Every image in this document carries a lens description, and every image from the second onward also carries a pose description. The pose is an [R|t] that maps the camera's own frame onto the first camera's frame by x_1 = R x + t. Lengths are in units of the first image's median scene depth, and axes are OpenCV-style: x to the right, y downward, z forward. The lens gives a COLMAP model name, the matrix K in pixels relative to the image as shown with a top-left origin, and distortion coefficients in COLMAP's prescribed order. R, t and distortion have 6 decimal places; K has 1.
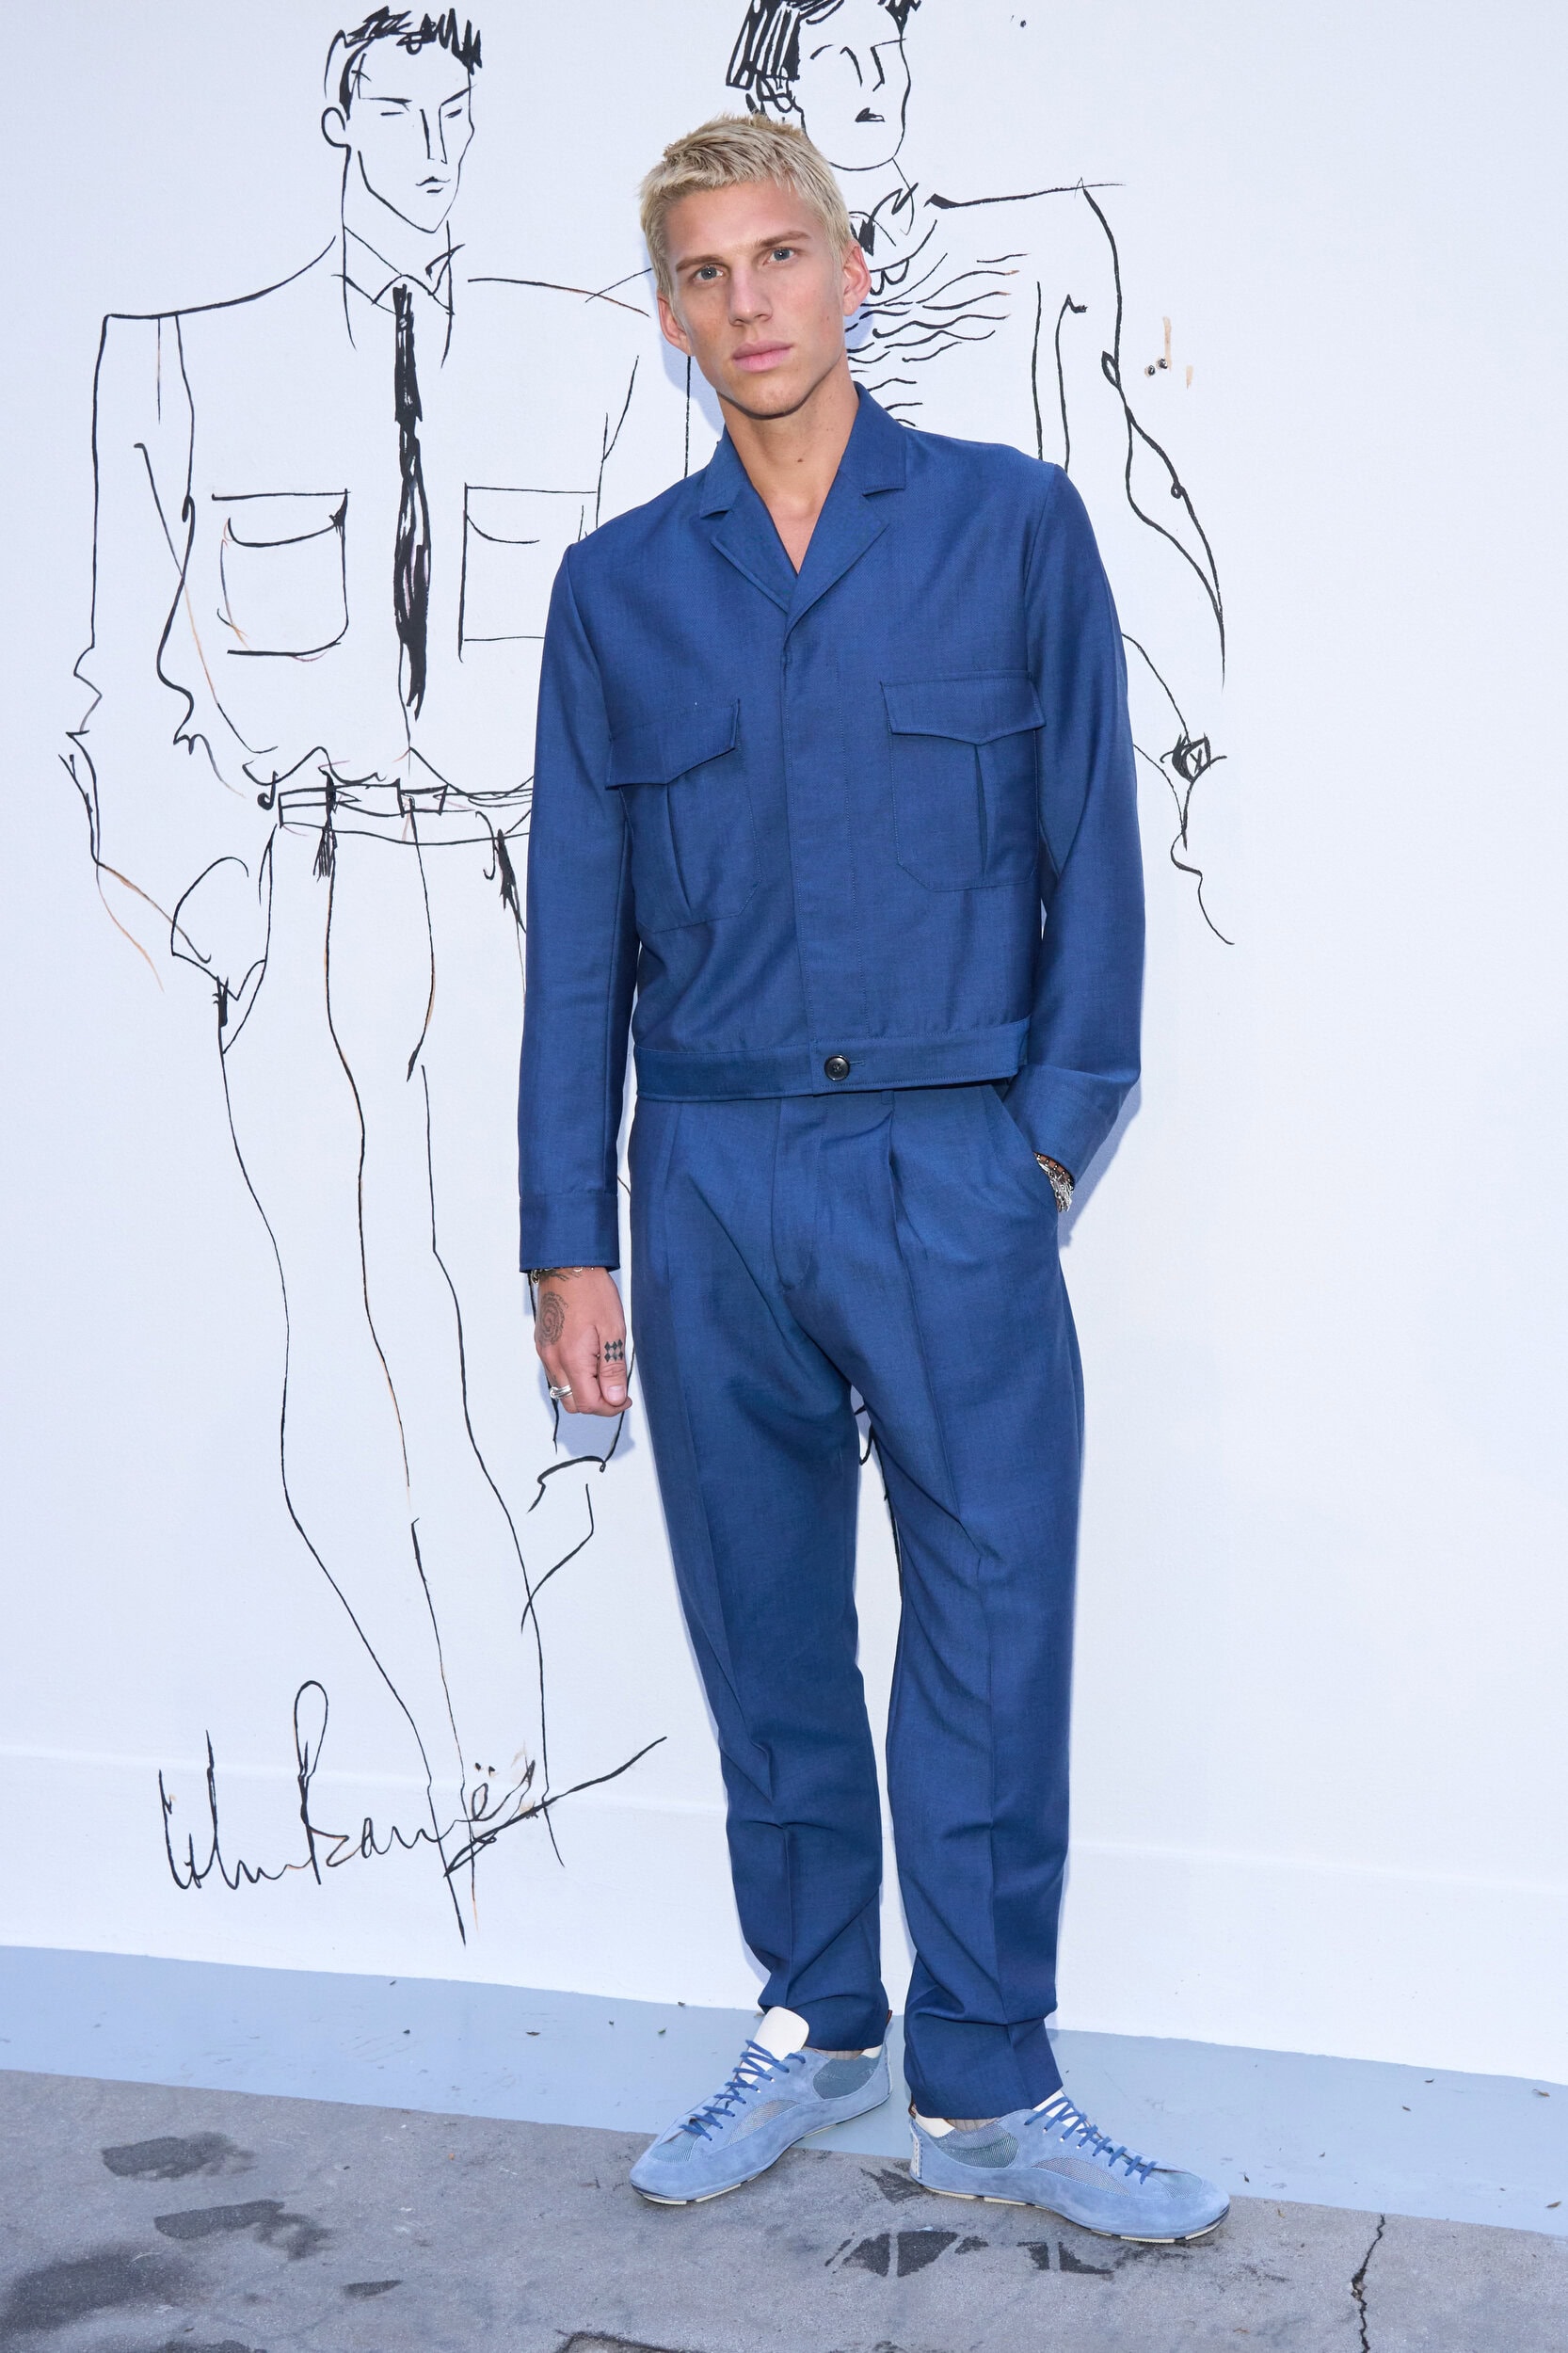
lens RADIAL K [[3099.5, 0, 1045.1], [0, 3099.5, 1165.7], [0, 0, 1]] dist [-0.007528, 0.000000]
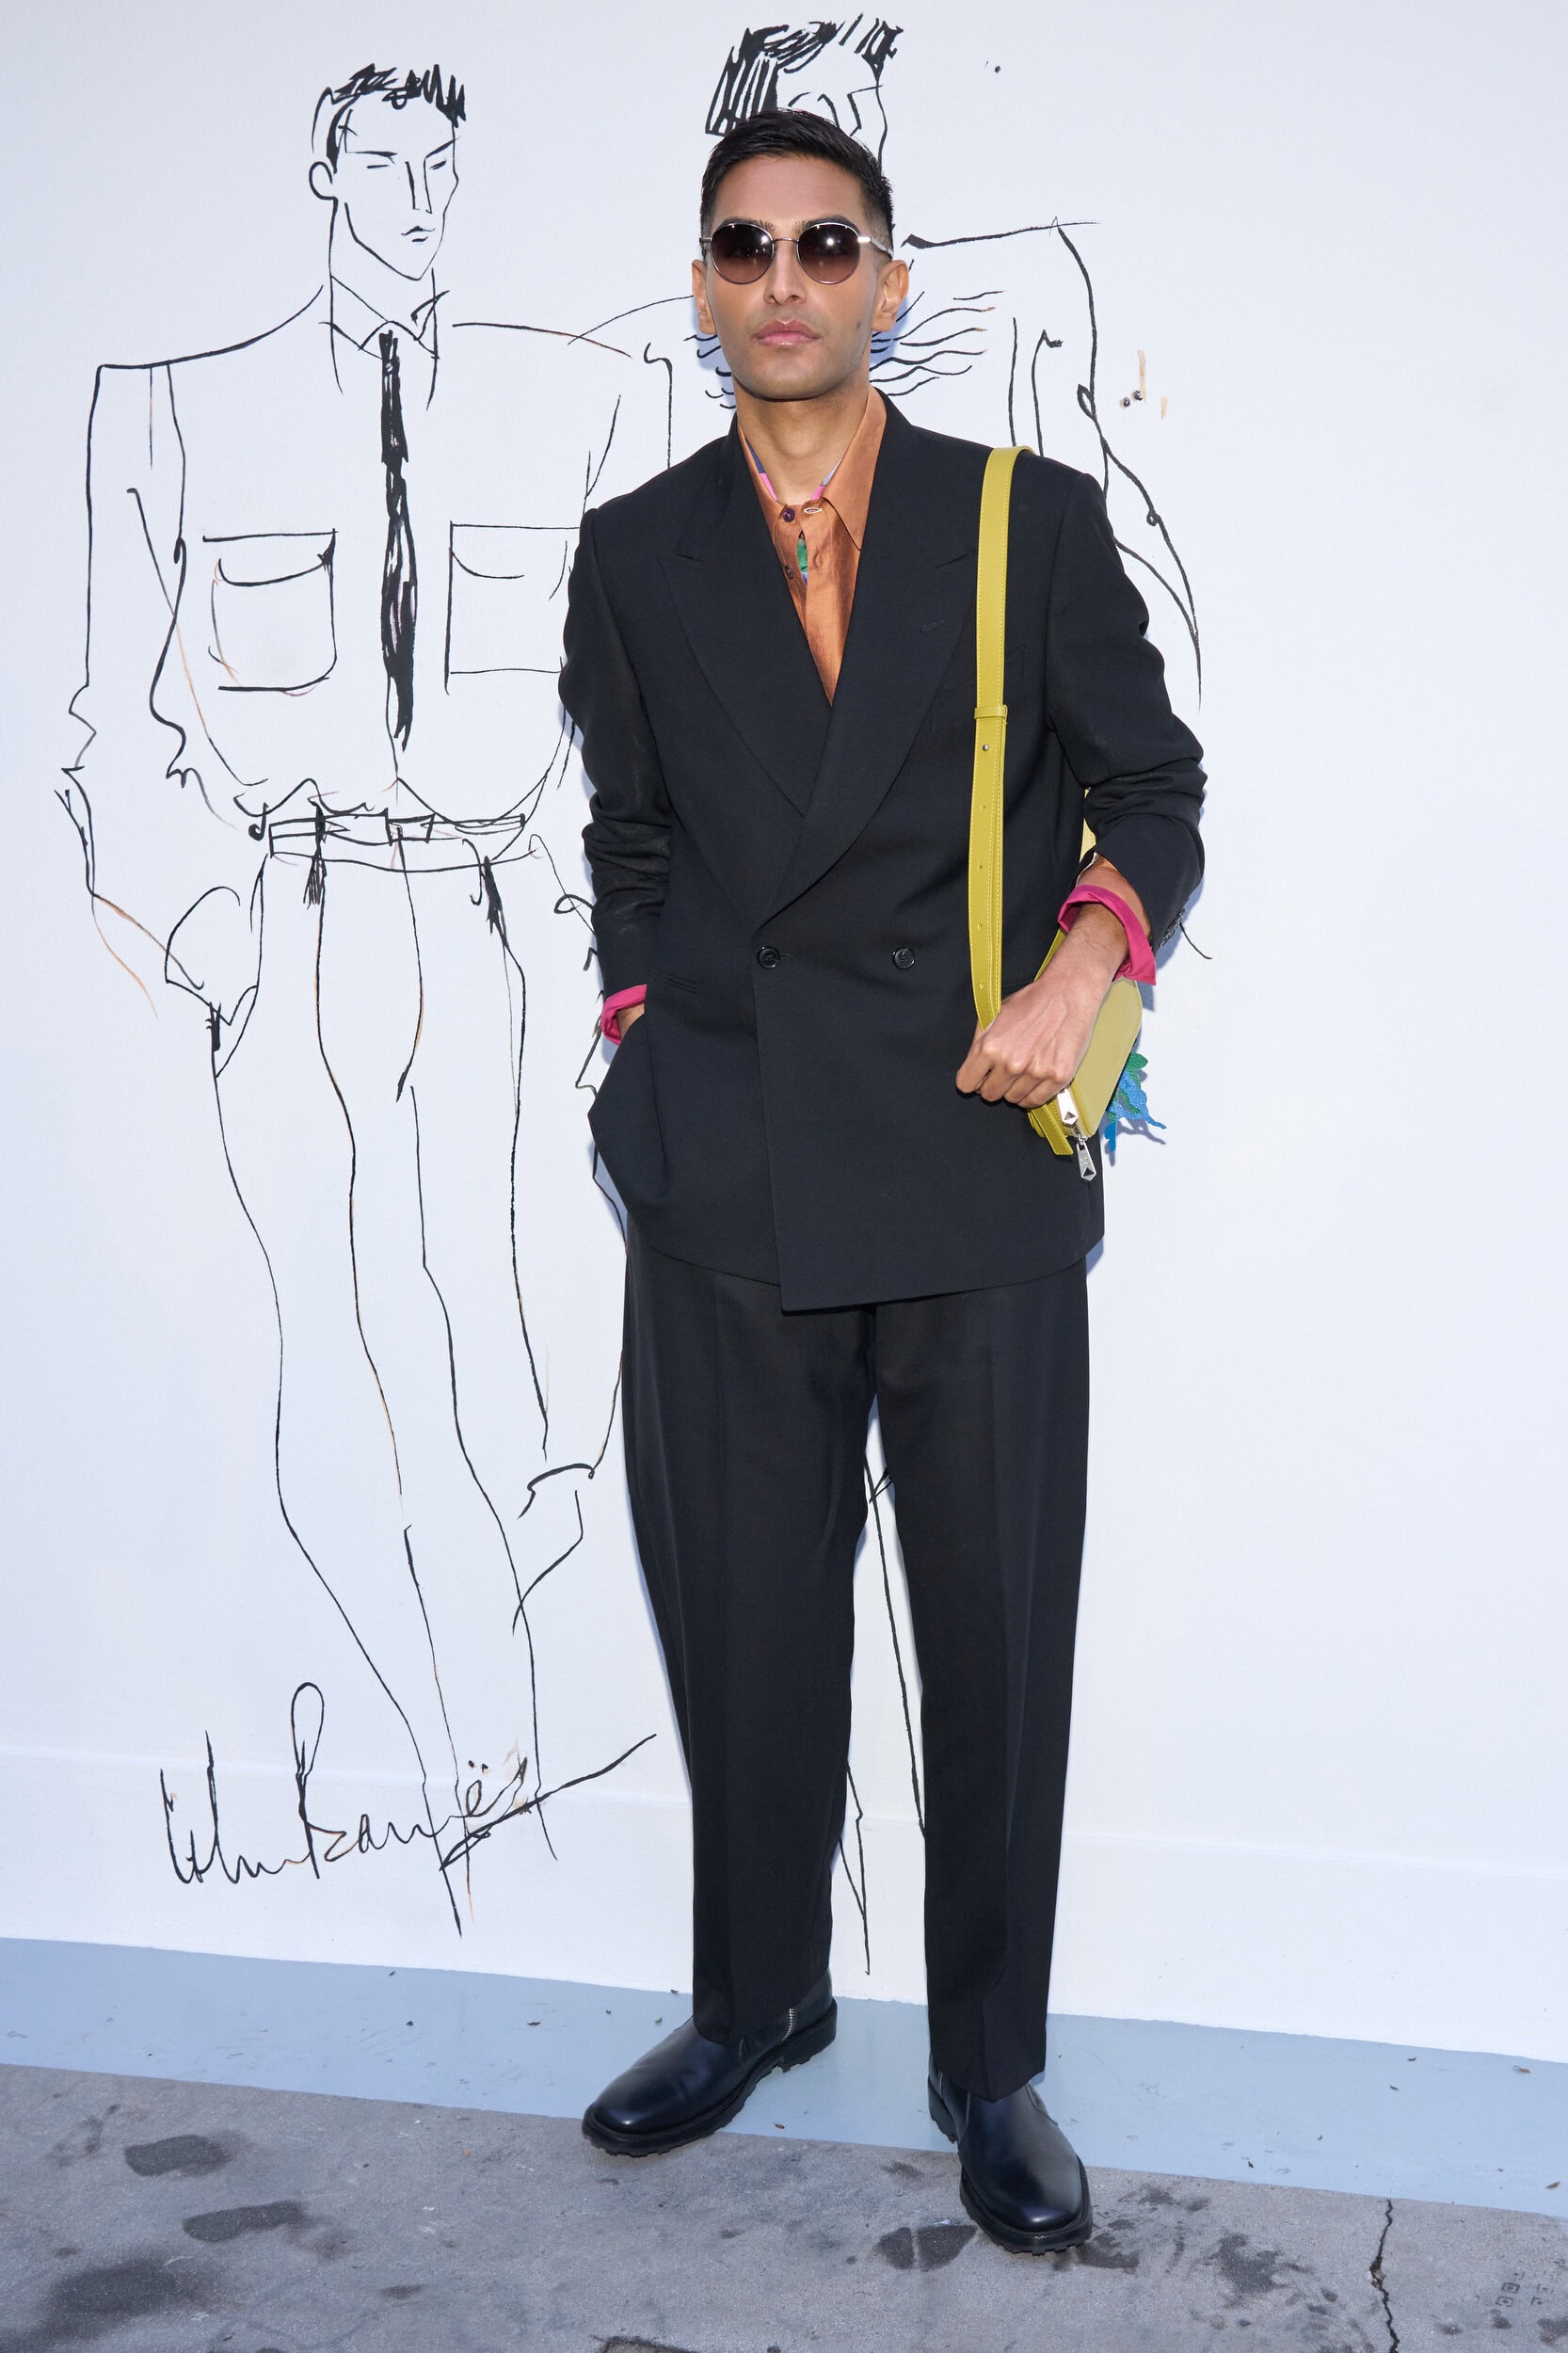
lens RADIAL K [[2737.9, 0, 896.5], [0, 2737.9, 1155.5], [0, 0, 1]] dist [-0.038324, 0.000000]
pose [[0.999818, -0.012401, 0.014489, -0.054442], [0.012484, 0.999906, -0.005650, -0.002189], [-0.014418, 0.005830, 0.999879, 0.089996]]
